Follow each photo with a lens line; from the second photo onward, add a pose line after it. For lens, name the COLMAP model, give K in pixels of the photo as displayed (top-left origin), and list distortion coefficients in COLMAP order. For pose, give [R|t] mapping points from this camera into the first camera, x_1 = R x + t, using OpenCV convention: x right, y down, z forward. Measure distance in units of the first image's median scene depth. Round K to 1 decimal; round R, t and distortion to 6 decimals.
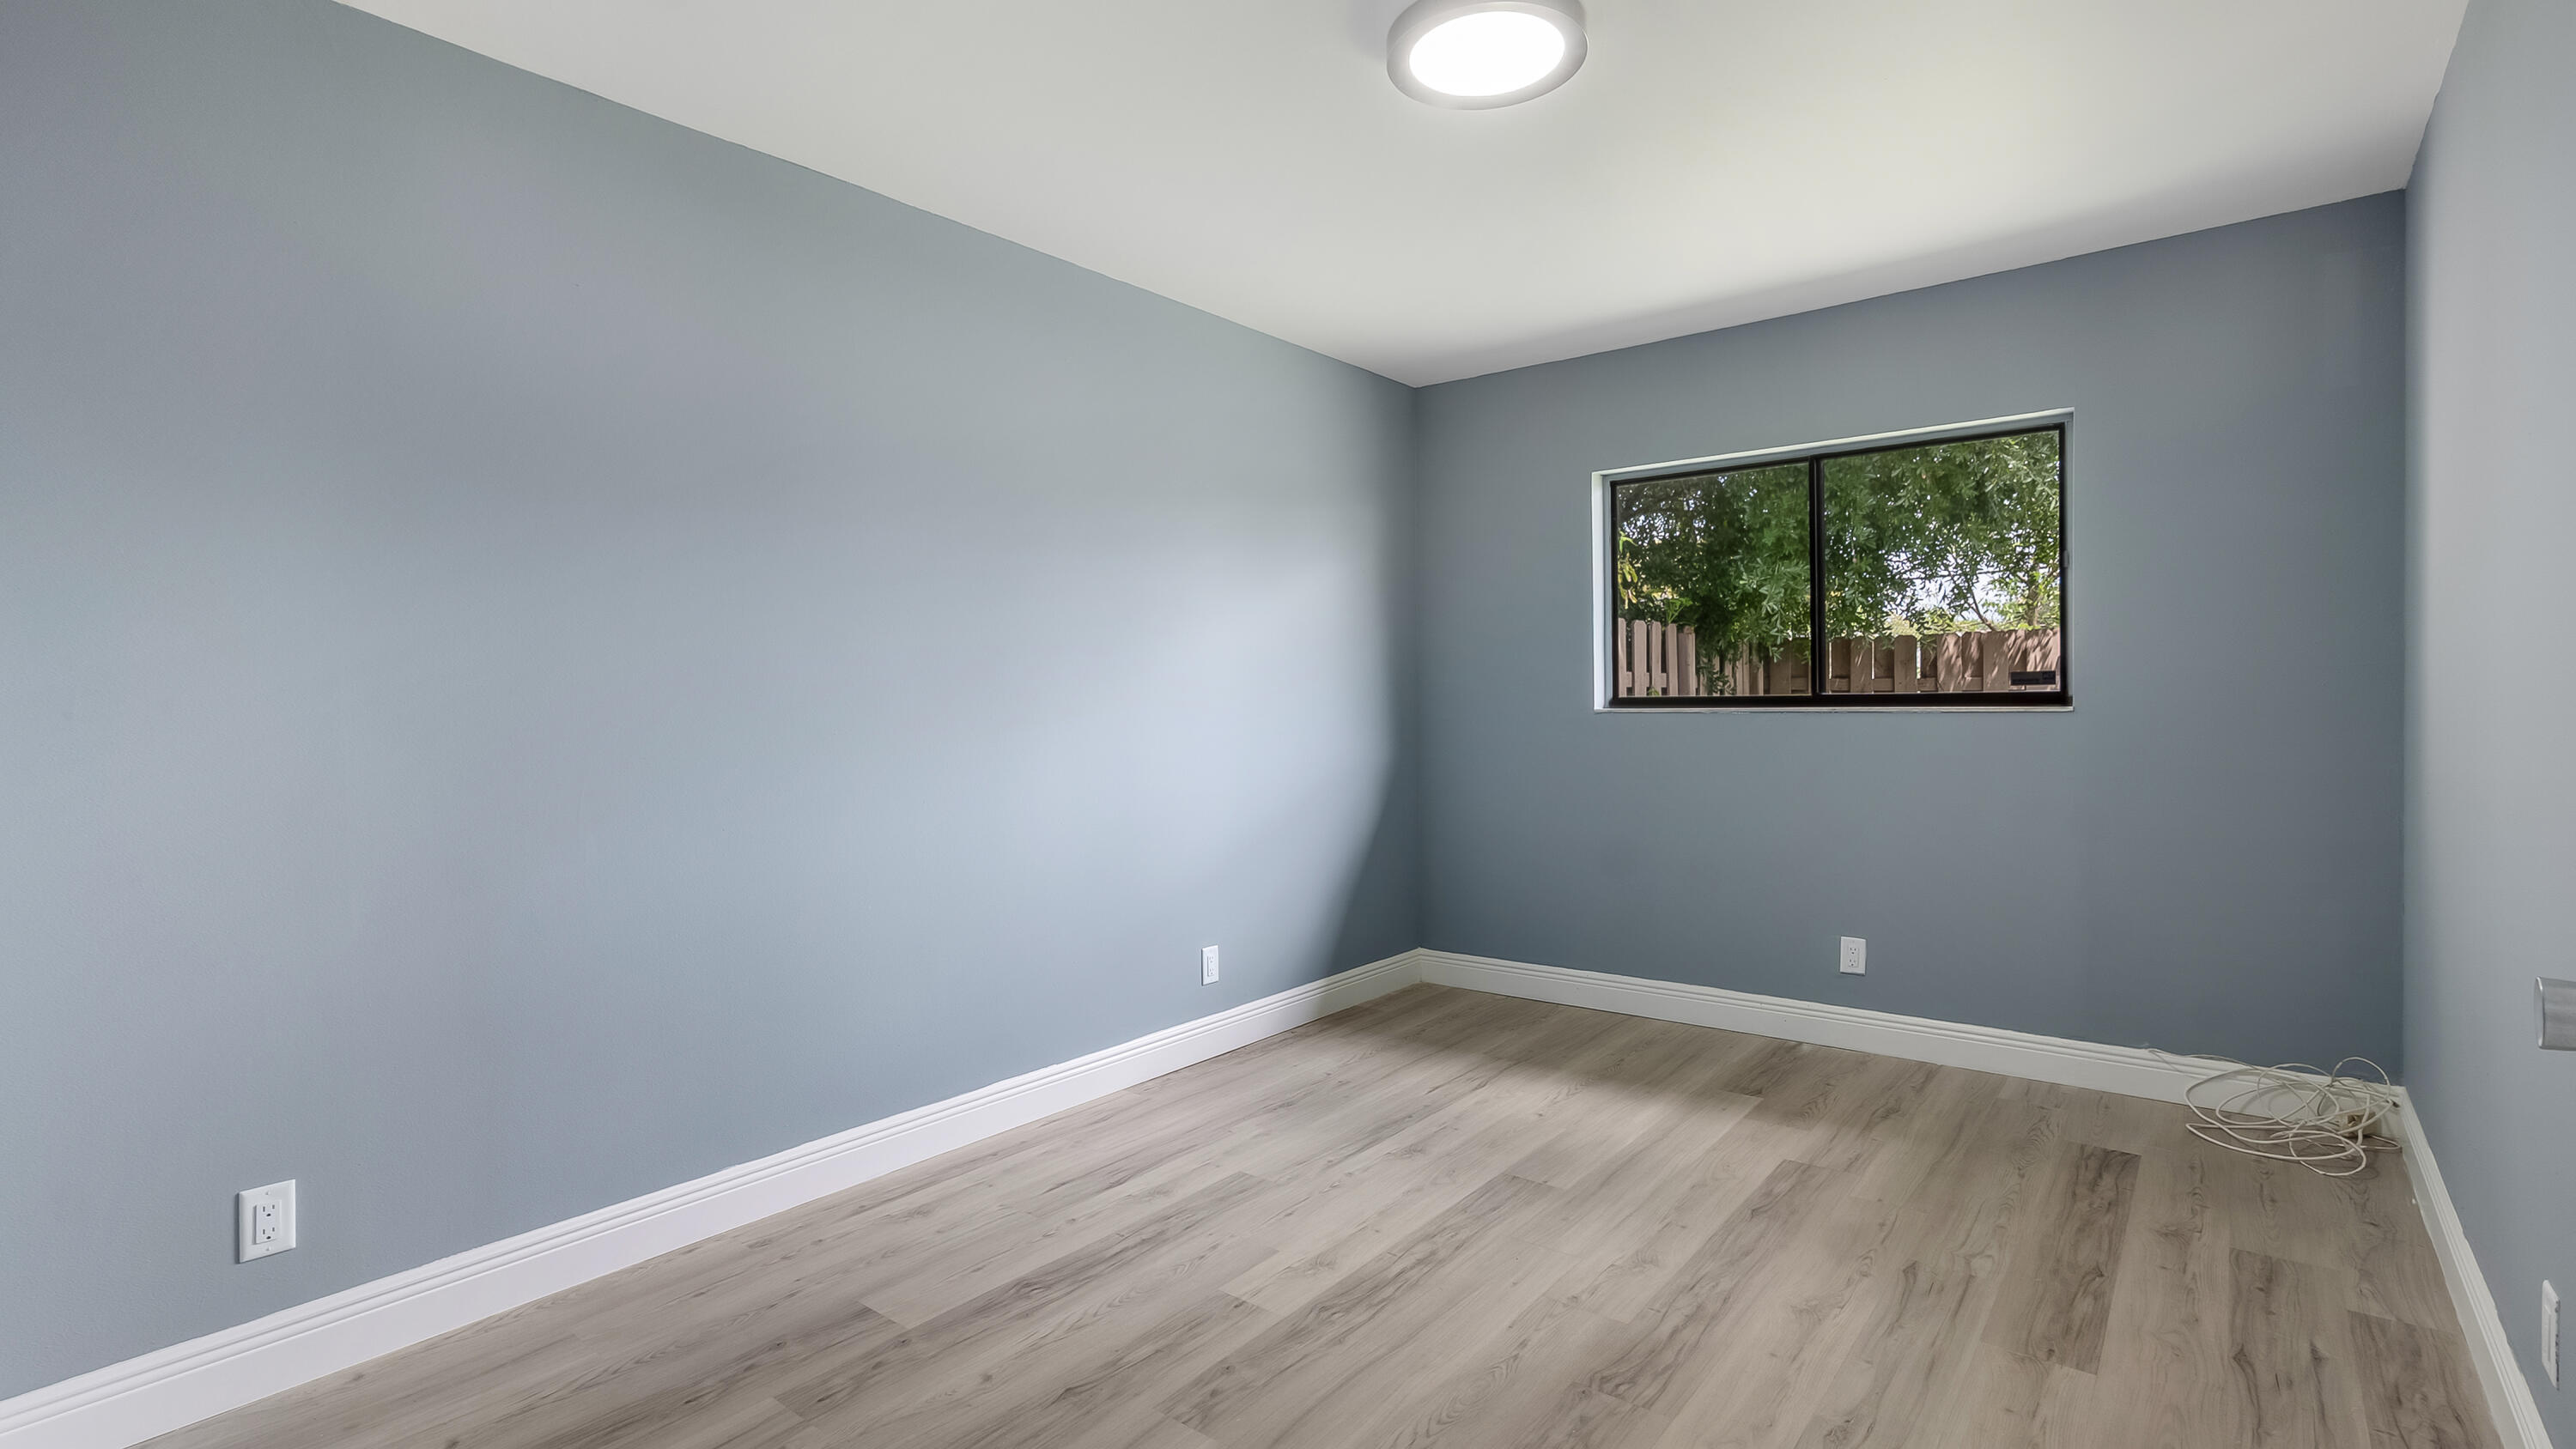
lens RADIAL K [[1192.2, 0, 1288.0], [0, 1192.2, 724.5], [0, 0, 1]] dist [-0.007106, 0.001811]
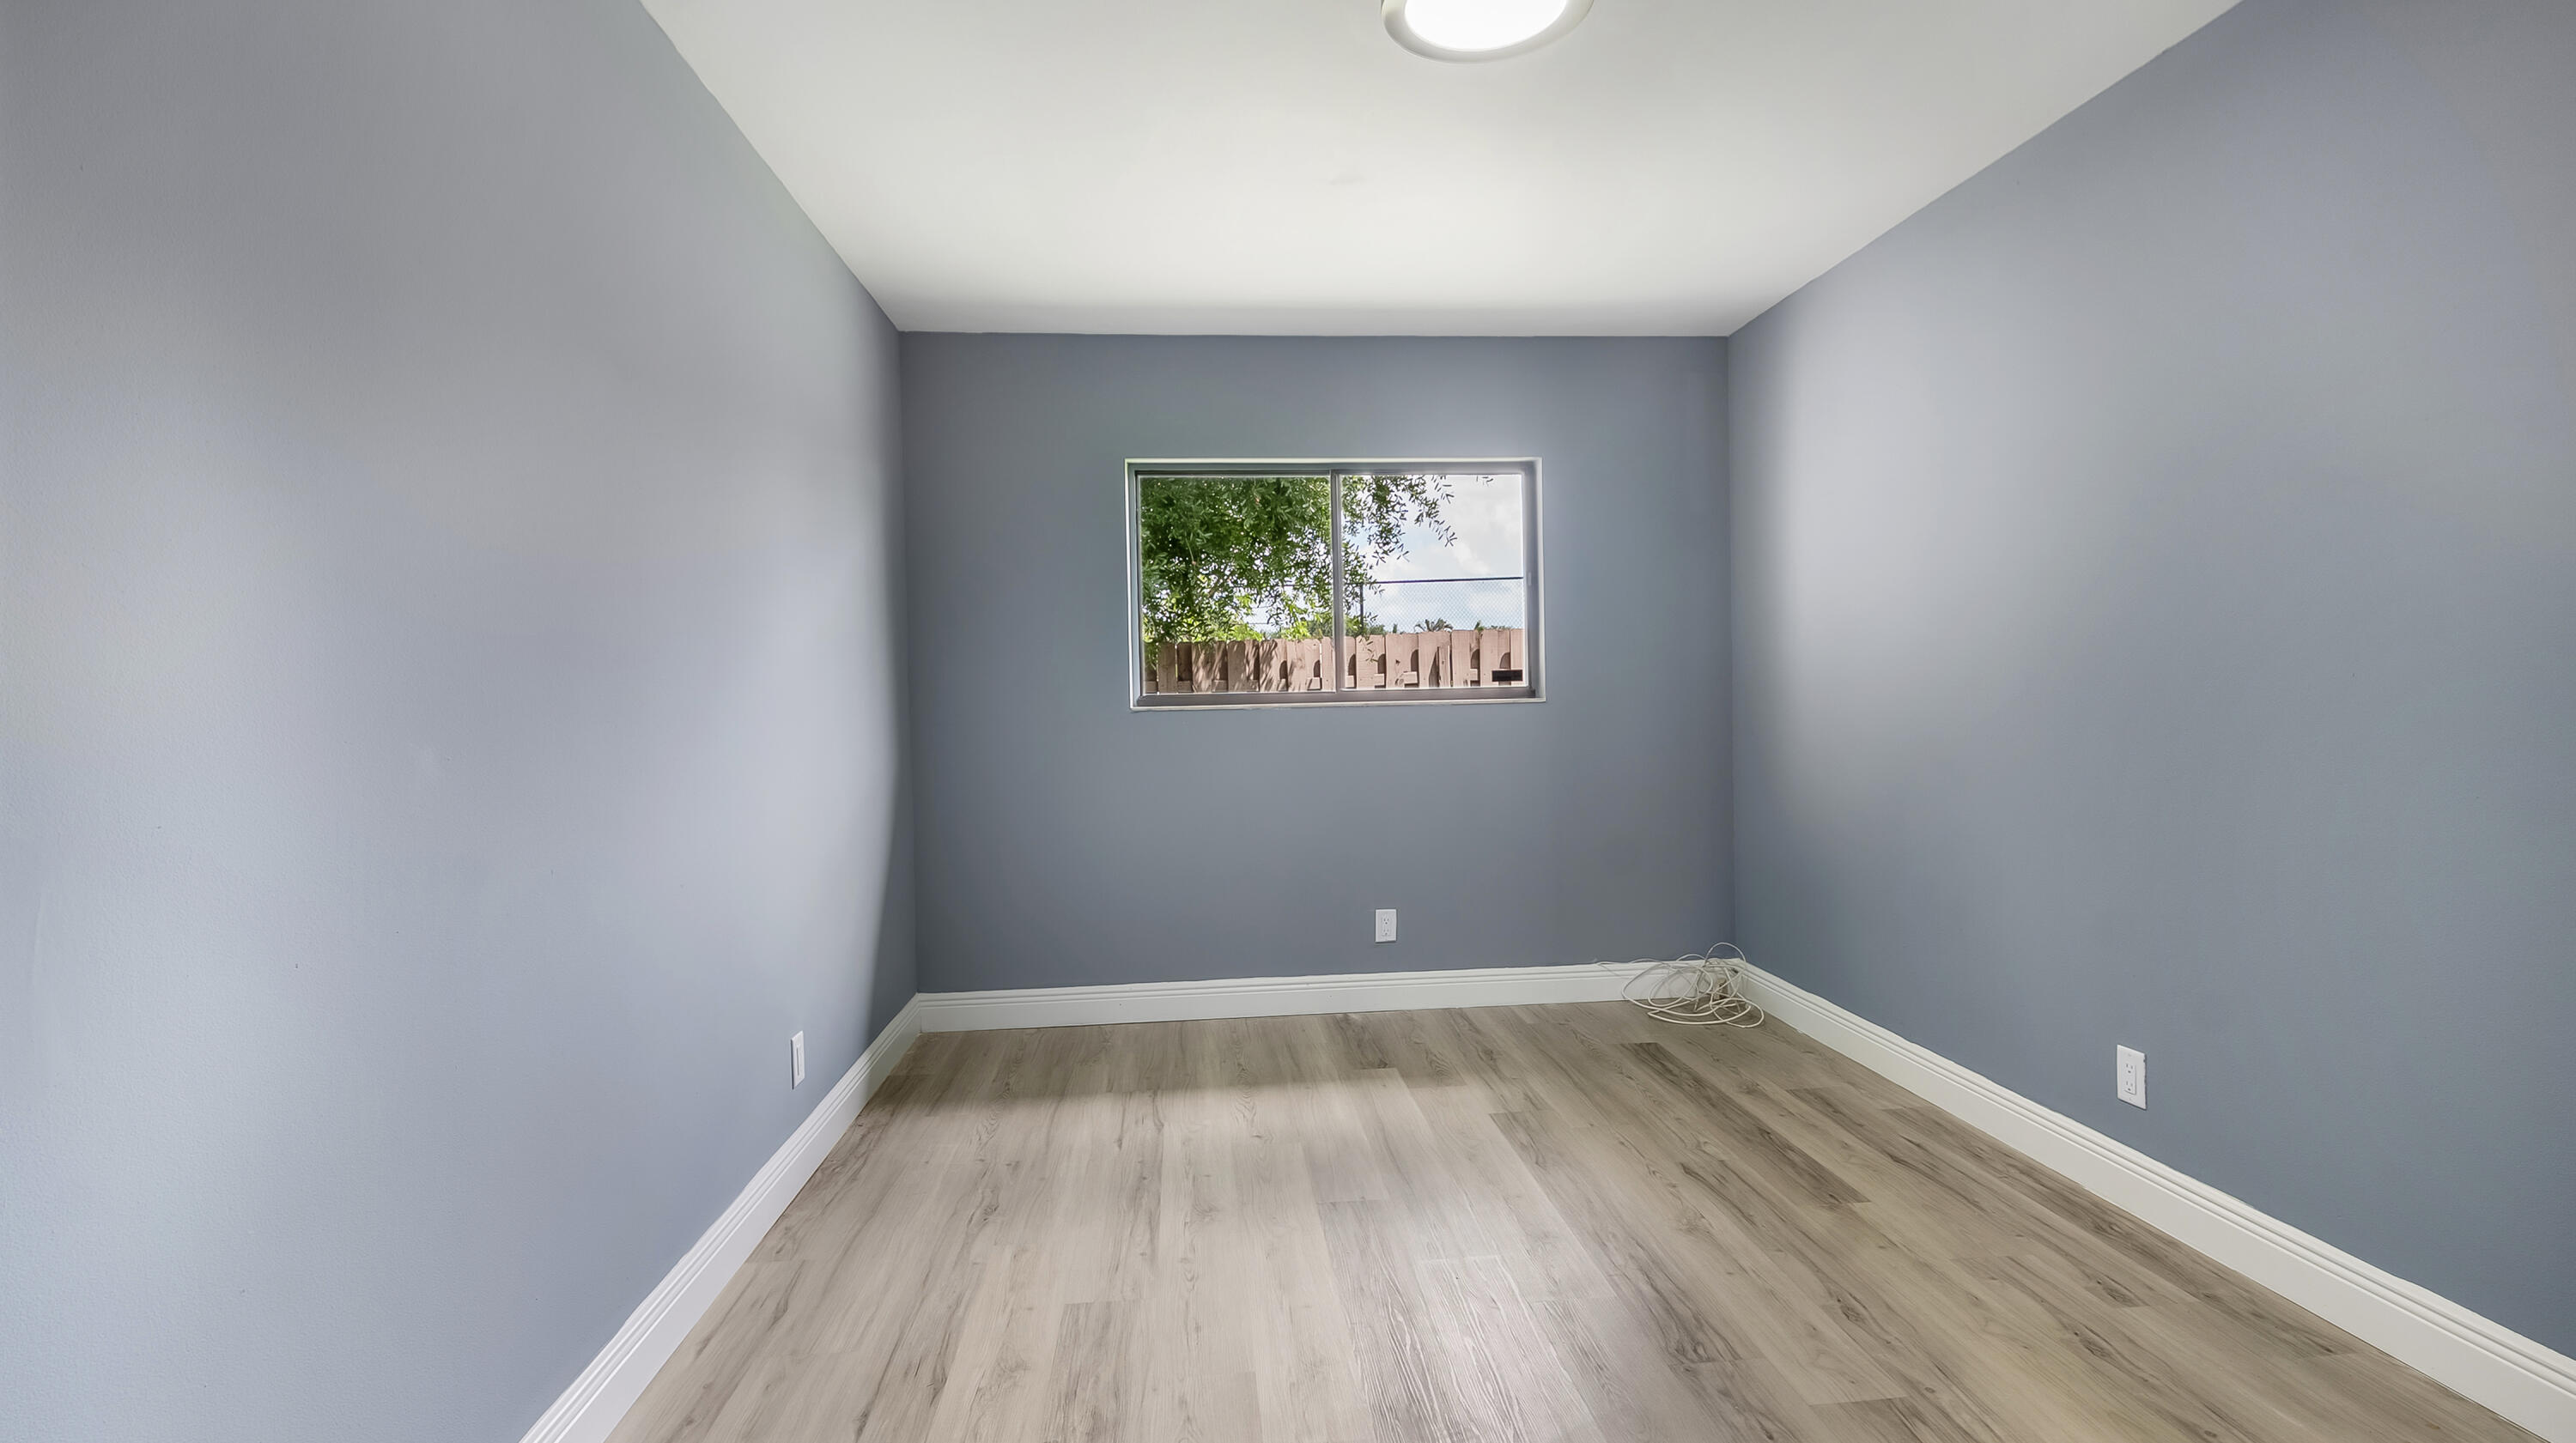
lens RADIAL K [[1192.2, 0, 1288.0], [0, 1192.2, 721.5], [0, 0, 1]] dist [-0.007106, 0.001811]
pose [[0.720903, -0.021928, 0.692689, -0.430945], [0.027347, 0.999621, 0.003183, -0.002766], [-0.692496, 0.016648, 0.721230, 0.309636]]
